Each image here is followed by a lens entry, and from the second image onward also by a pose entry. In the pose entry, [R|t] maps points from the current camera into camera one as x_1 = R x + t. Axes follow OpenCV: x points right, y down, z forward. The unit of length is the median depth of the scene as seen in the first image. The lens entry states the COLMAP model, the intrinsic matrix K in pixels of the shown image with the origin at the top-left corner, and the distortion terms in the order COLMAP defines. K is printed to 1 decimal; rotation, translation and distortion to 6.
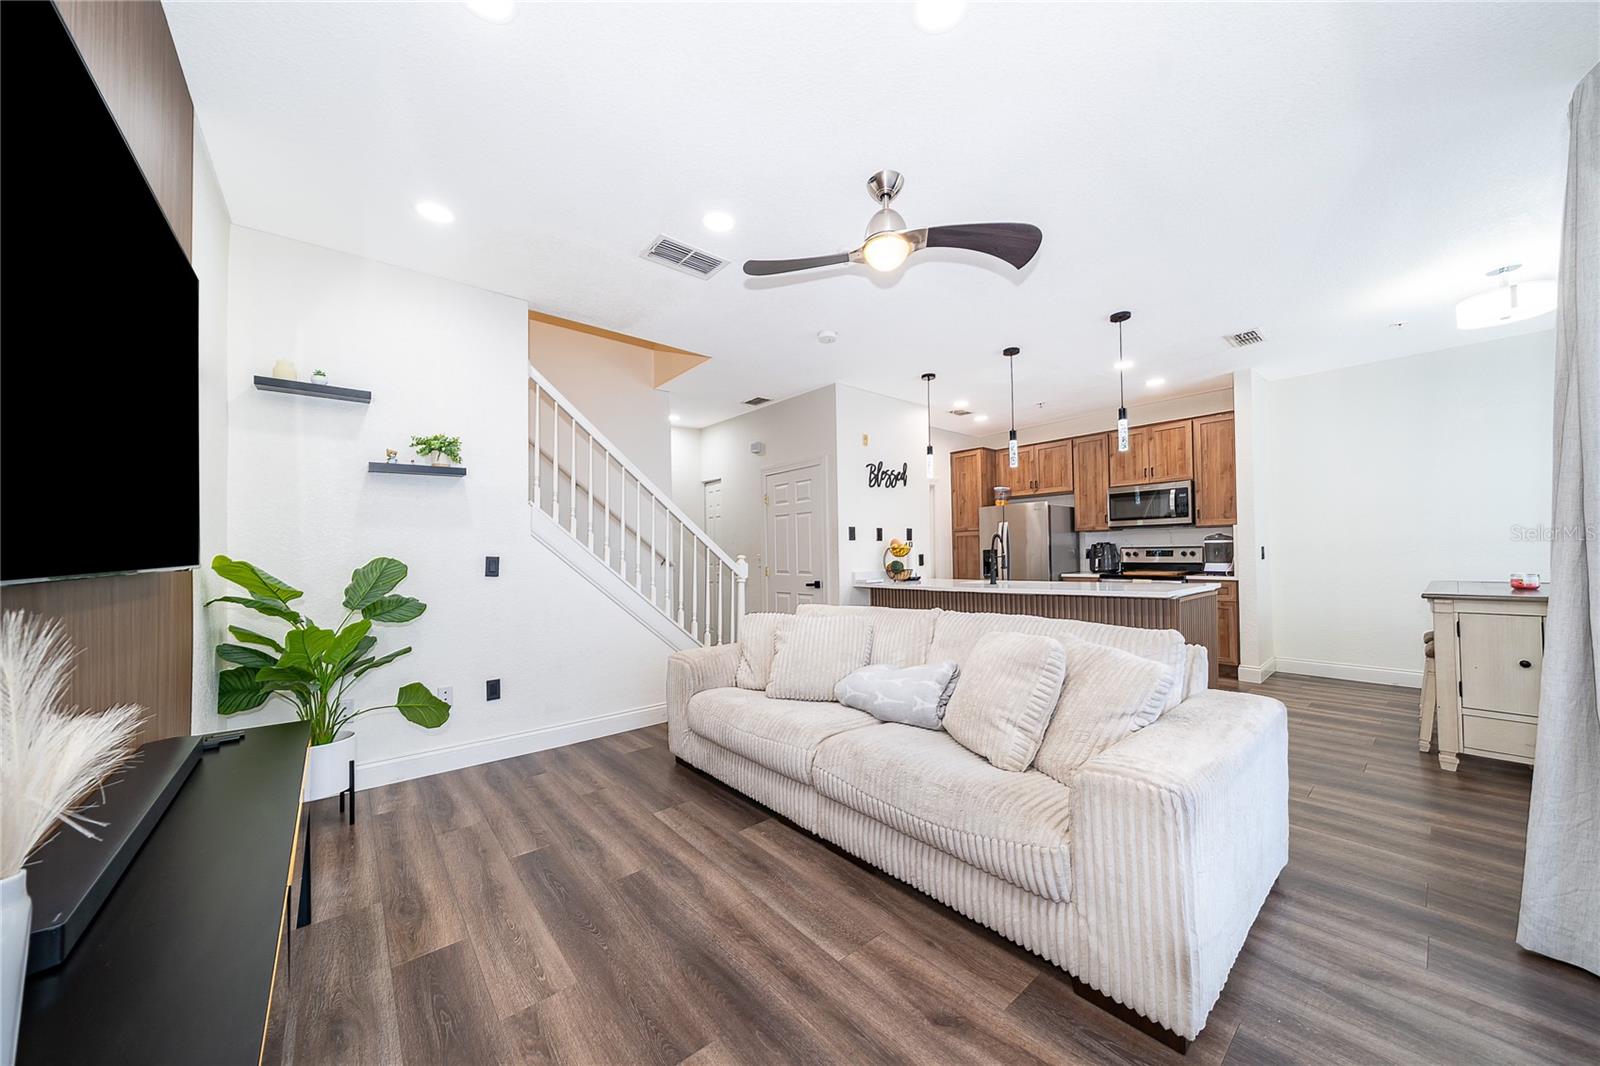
lens RADIAL K [[546.3, 0, 796.0], [0, 546.3, 538.8], [0, 0, 1]] dist [-0.007944, -0.000031]
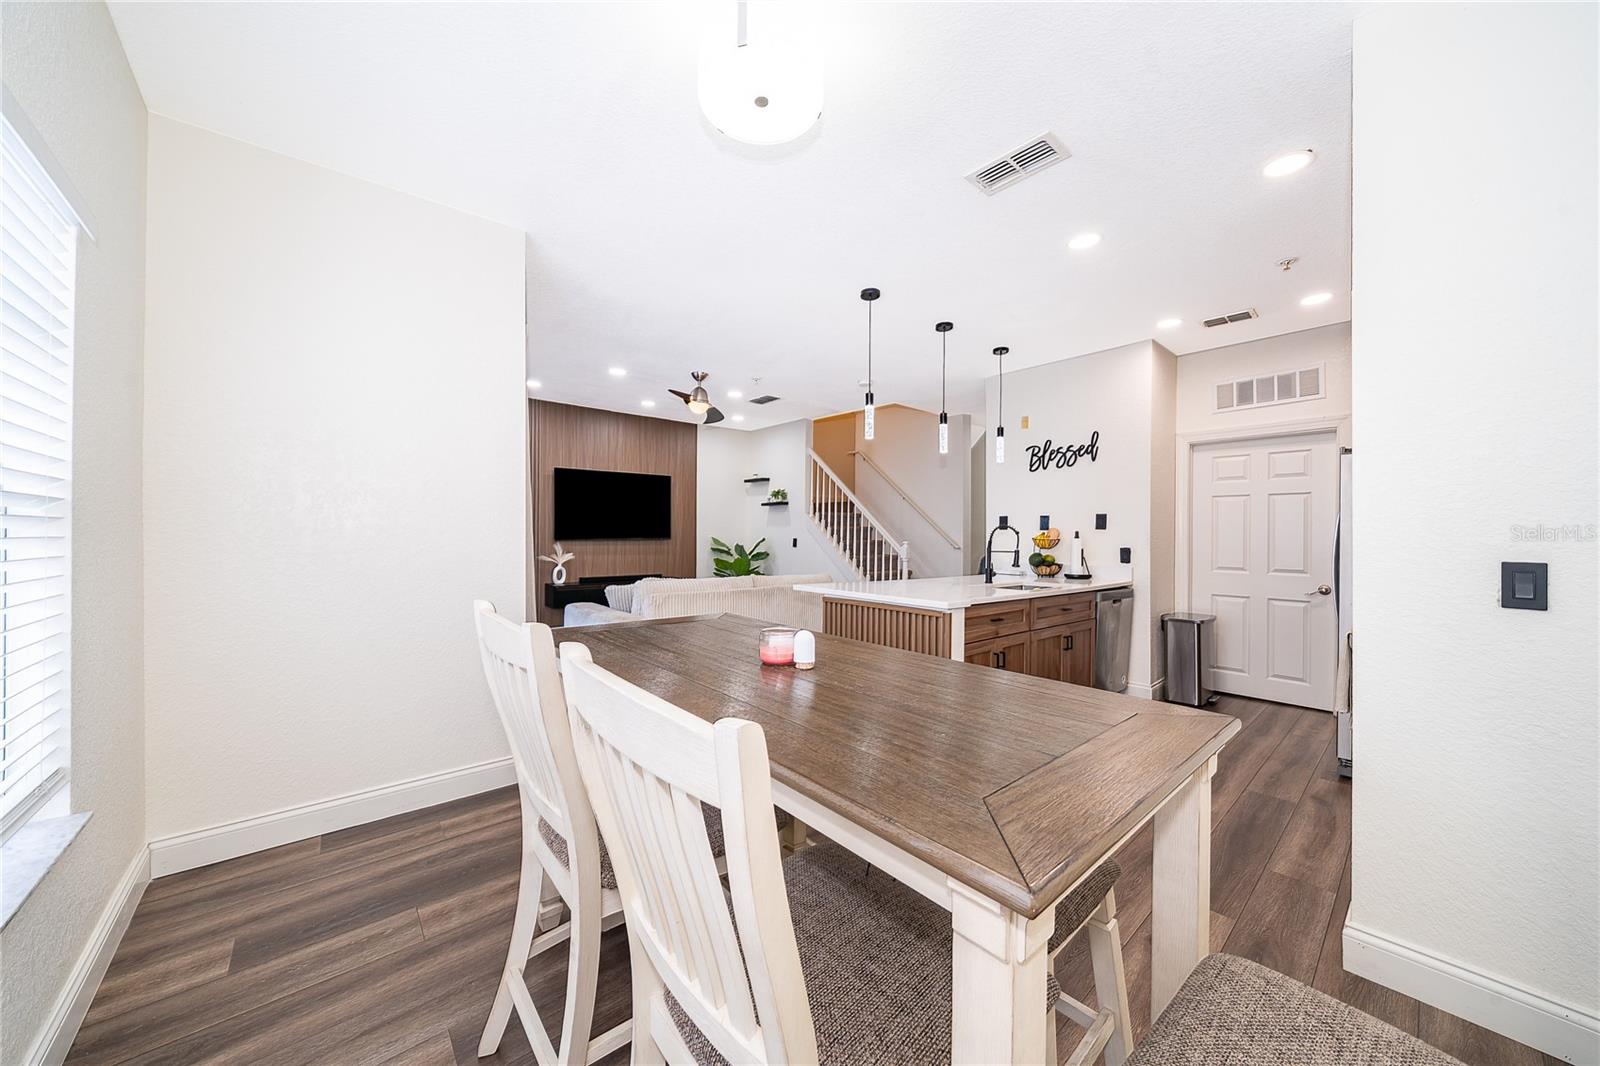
lens RADIAL K [[552.9, 0, 795.4], [0, 552.9, 530.7], [0, 0, 1]] dist [-0.000742, -0.000037]
pose [[0.009303, 0.007701, -0.999927, 1.046068], [0.020111, 0.999767, 0.007887, -0.010514], [0.999754, -0.020182, 0.009146, 0.581402]]
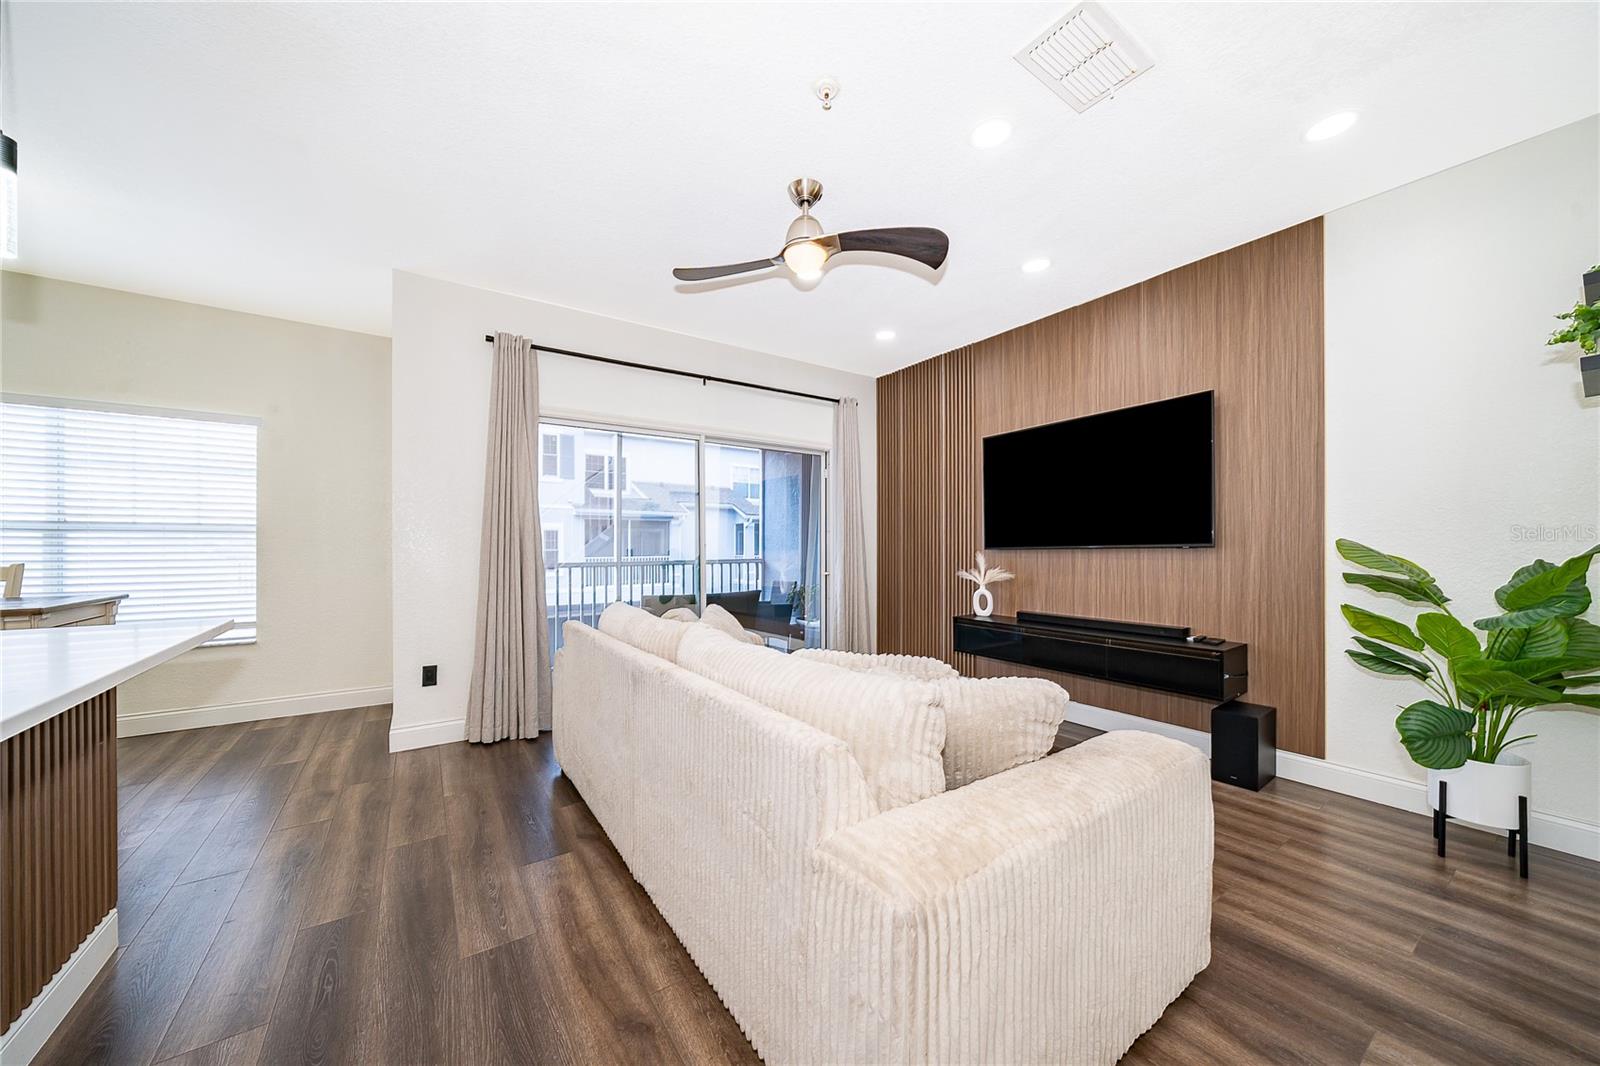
lens RADIAL K [[555.0, 0, 798.5], [0, 555.0, 546.6], [0, 0, 1]] dist [-0.010285, 0.000066]
pose [[-0.995127, 0.014196, 0.097576, 0.040753], [0.010869, 0.999344, -0.034545, 0.030107], [-0.098003, -0.033316, -0.994628, 0.871928]]
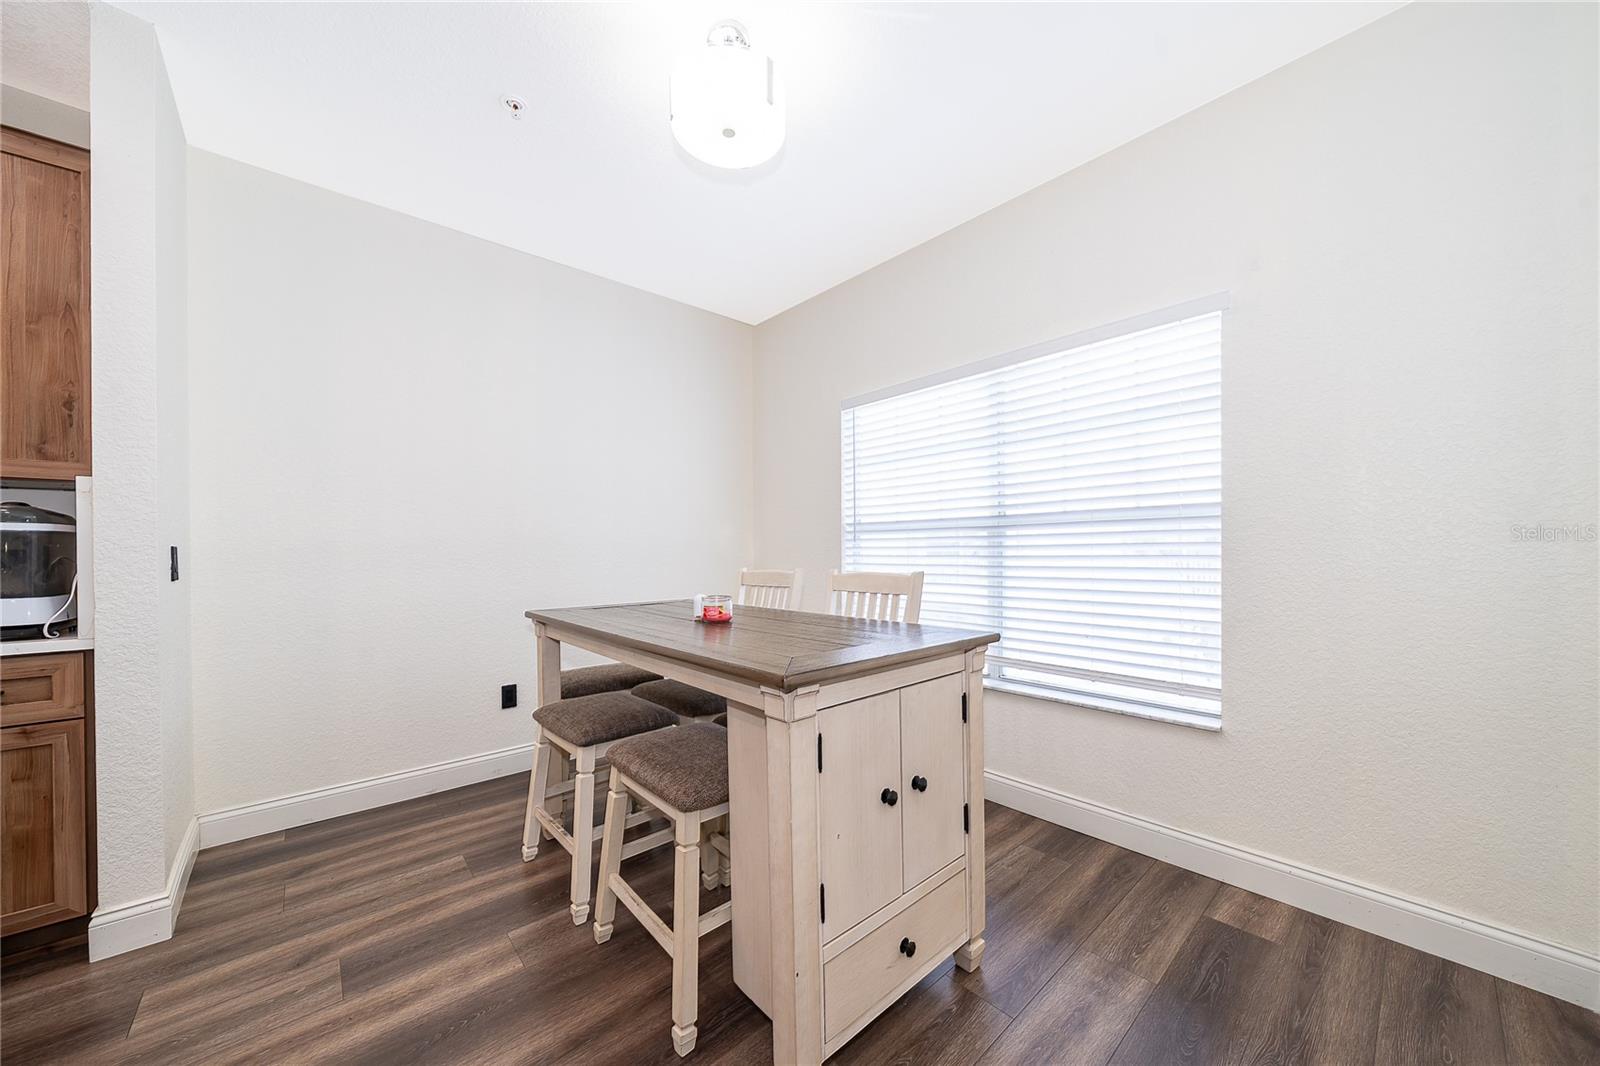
lens RADIAL K [[587.0, 0, 805.4], [0, 587.0, 552.2], [0, 0, 1]] dist [-0.016640, 0.000005]
pose [[-0.030081, 0.010933, 0.999488, 0.417930], [-0.020028, 0.999733, -0.011538, 0.013059], [-0.999347, -0.020365, -0.029854, 0.531987]]
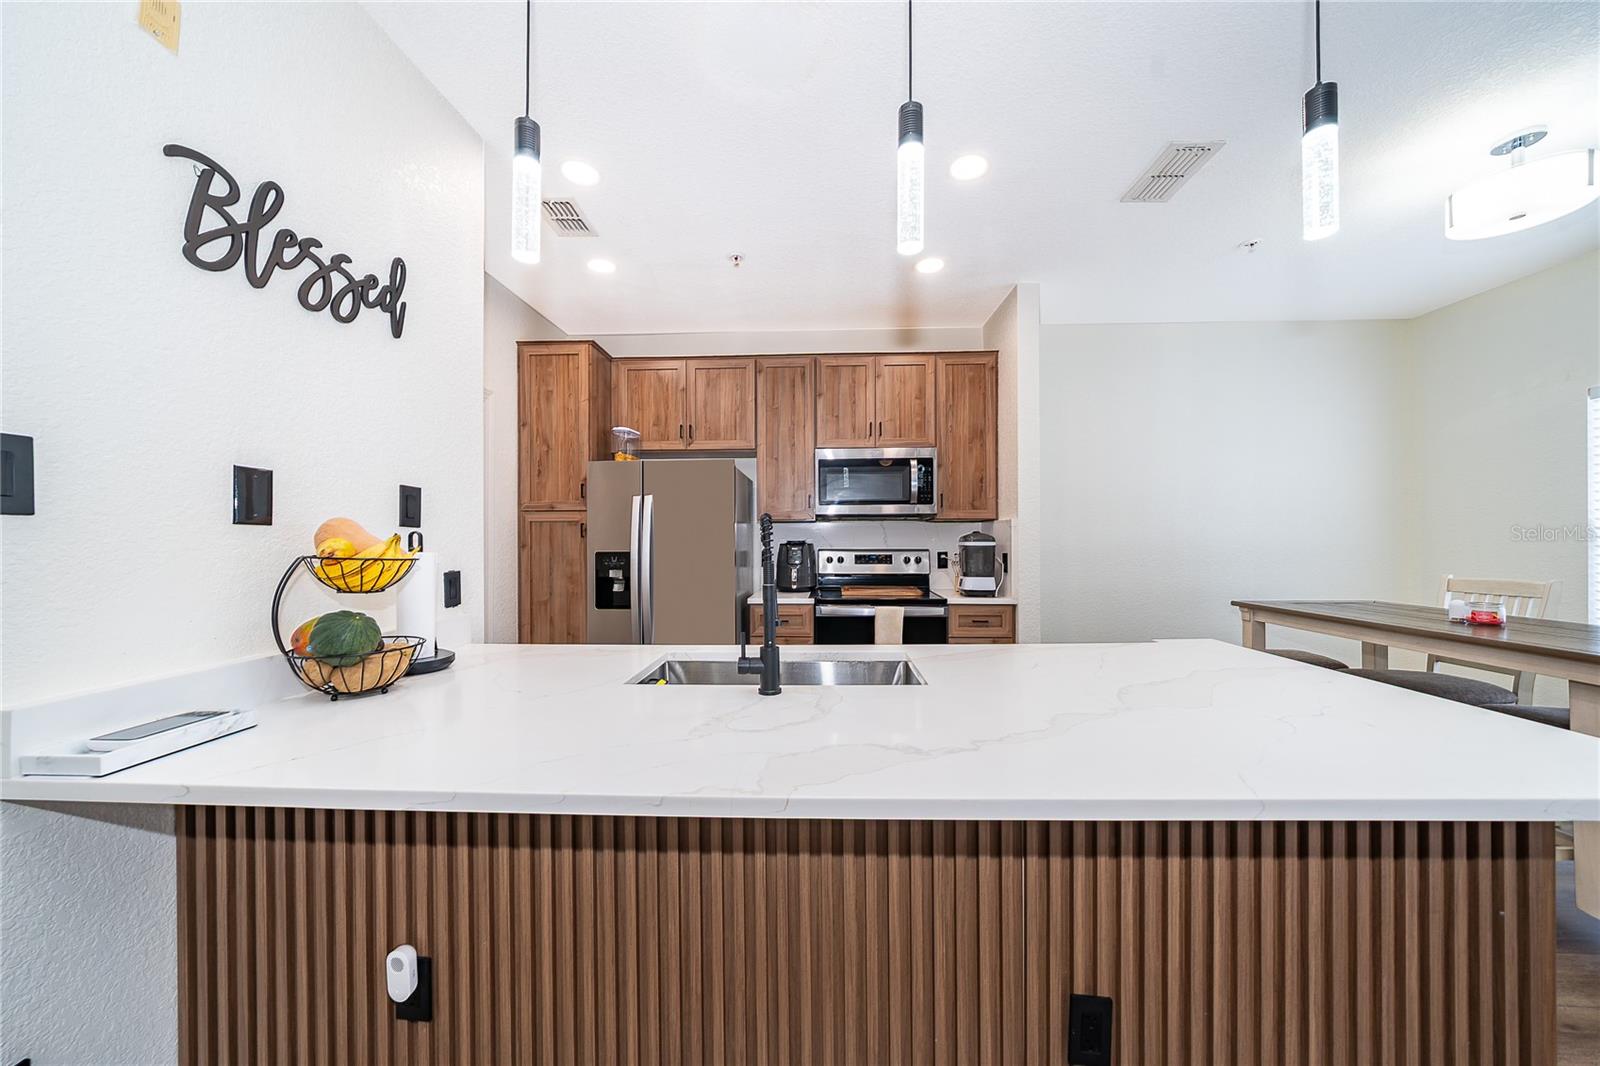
lens RADIAL K [[546.3, 0, 796.0], [0, 546.3, 538.8], [0, 0, 1]] dist [-0.007944, -0.000031]
pose [[0.678687, 0.015295, 0.734269, 0.139946], [-0.028371, 0.999583, 0.005403, 0.001934], [-0.733880, -0.024499, 0.678838, 0.678266]]
